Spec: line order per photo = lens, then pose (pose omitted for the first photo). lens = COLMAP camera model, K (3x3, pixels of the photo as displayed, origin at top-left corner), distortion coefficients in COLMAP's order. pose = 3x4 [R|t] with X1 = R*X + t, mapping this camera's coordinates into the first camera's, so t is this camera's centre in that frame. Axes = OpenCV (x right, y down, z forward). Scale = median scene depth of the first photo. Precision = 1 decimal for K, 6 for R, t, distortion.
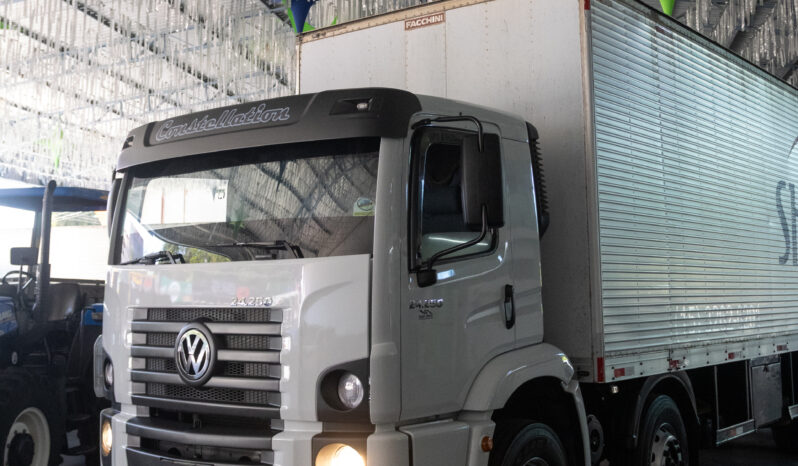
lens RADIAL K [[1040.4, 0, 399.0], [0, 1040.4, 233.0], [0, 0, 1]] dist [-0.100395, 0.060833]
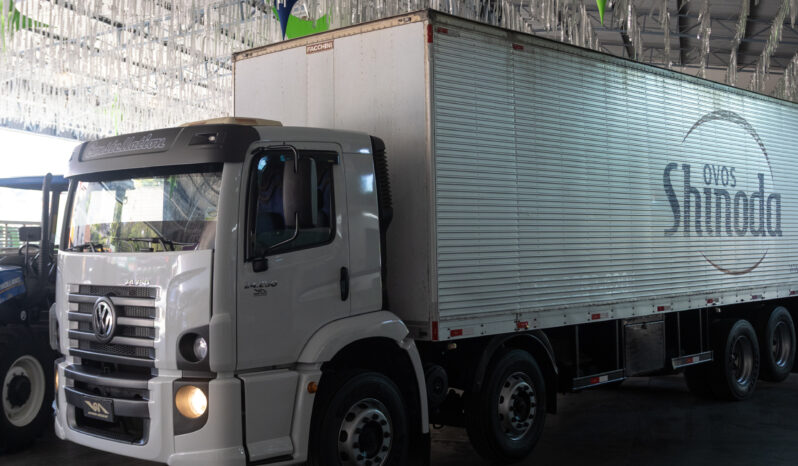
lens RADIAL K [[1051.0, 0, 442.0], [0, 1051.0, 234.0], [0, 0, 1]] dist [-0.123424, 0.022489]
pose [[0.997870, -0.003162, -0.065155, 0.316039], [0.006908, 0.998331, 0.057344, -0.066676], [0.064865, -0.057672, 0.996226, -0.305868]]
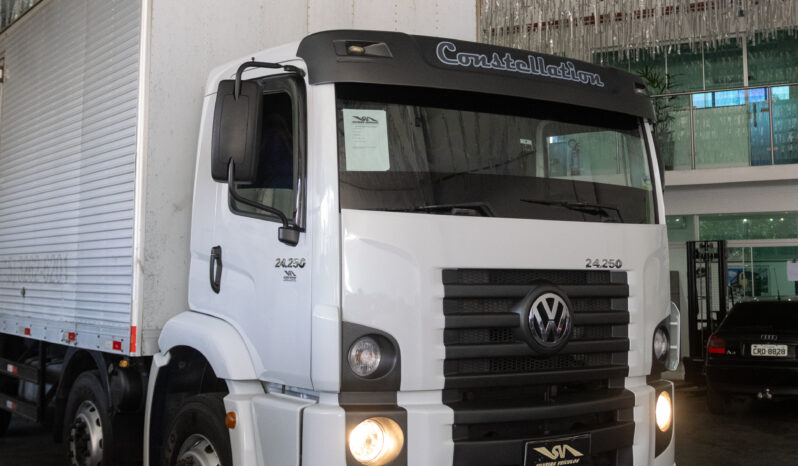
lens RADIAL K [[1006.4, 0, 399.0], [0, 1006.4, 233.0], [0, 0, 1]] dist [0.011297, -0.001710]
pose [[0.315377, 0.043540, 0.947967, -1.019815], [-0.078194, 0.996742, -0.019767, 0.064723], [-0.945740, -0.067892, 0.317754, 0.796511]]
